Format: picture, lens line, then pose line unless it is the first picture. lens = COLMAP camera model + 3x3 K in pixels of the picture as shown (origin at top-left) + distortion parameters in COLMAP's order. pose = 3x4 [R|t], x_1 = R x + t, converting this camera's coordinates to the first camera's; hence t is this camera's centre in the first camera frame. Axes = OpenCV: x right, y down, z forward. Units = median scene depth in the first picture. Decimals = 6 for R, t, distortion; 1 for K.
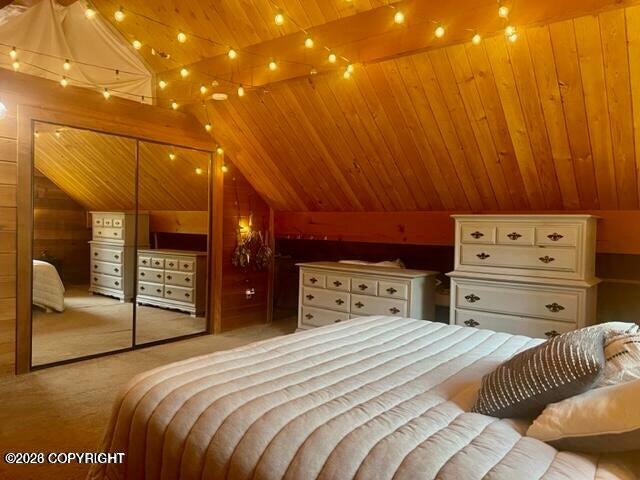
lens RADIAL K [[477.8, 0, 323.0], [0, 477.8, 245.5], [0, 0, 1]] dist [0.063993, -0.073876]
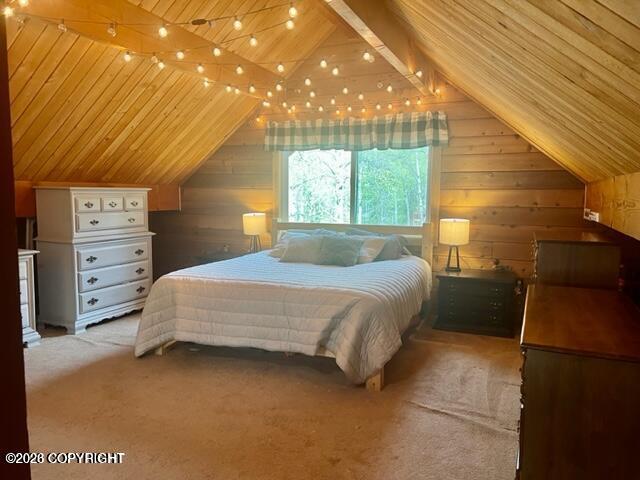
lens RADIAL K [[477.8, 0, 321.3], [0, 477.8, 238.9], [0, 0, 1]] dist [0.063993, -0.073876]
pose [[-0.252629, -0.107067, 0.961621, -1.253803], [0.050969, 0.991006, 0.123728, -0.074260], [-0.966220, 0.080270, -0.244900, 0.975345]]
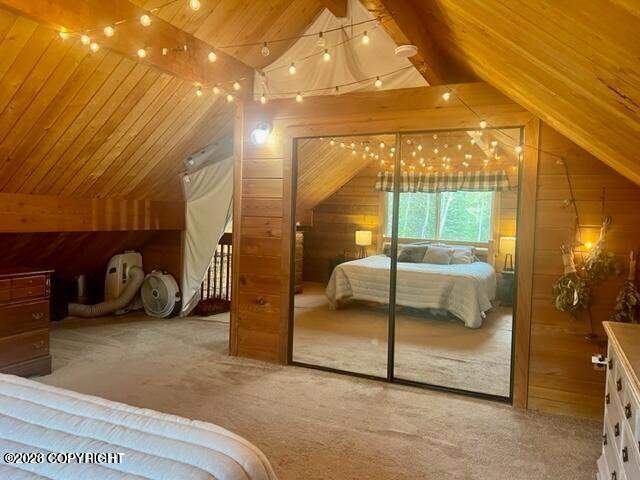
lens RADIAL K [[477.8, 0, 321.3], [0, 477.8, 239.2], [0, 0, 1]] dist [0.063993, -0.073876]
pose [[0.216325, 0.027689, -0.975929, 0.295257], [-0.055488, 0.998331, 0.016025, -0.030973], [0.974743, 0.050686, 0.217500, 0.505957]]
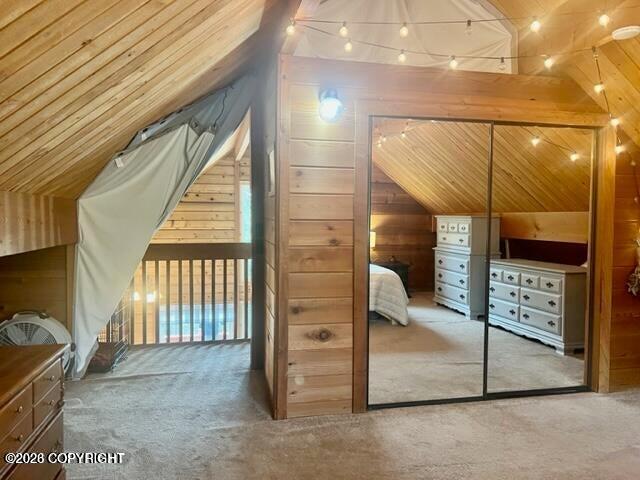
lens RADIAL K [[477.8, 0, 316.6], [0, 477.8, 236.5], [0, 0, 1]] dist [0.063993, -0.073876]
pose [[0.767615, 0.002334, -0.640907, -0.079621], [-0.009695, 0.999921, -0.007970, -0.024341], [0.640838, 0.012331, 0.767577, 0.178050]]
